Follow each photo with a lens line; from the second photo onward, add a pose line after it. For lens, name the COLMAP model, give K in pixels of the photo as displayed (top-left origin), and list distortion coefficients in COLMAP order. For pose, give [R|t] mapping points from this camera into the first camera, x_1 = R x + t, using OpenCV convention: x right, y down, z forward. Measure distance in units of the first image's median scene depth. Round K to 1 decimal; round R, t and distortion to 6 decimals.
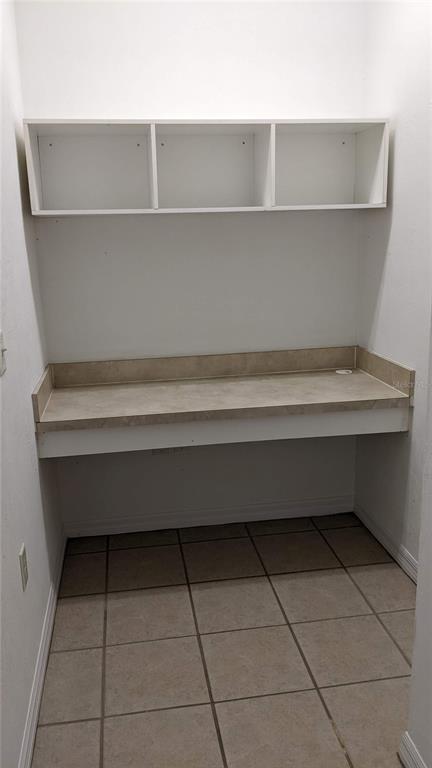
lens RADIAL K [[621.6, 0, 216.0], [0, 621.6, 384.0], [0, 0, 1]] dist [-0.001079, -0.003660]
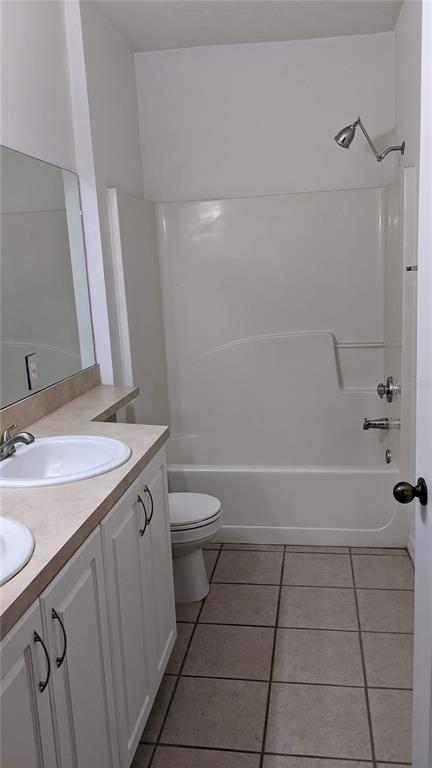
lens RADIAL K [[621.6, 0, 216.0], [0, 621.6, 384.0], [0, 0, 1]] dist [-0.001079, -0.003660]
pose [[0.949759, 0.078224, -0.303048, 0.031236], [-0.100380, 0.993245, -0.058213, 0.053624], [0.296447, 0.085709, 0.951196, -0.186455]]
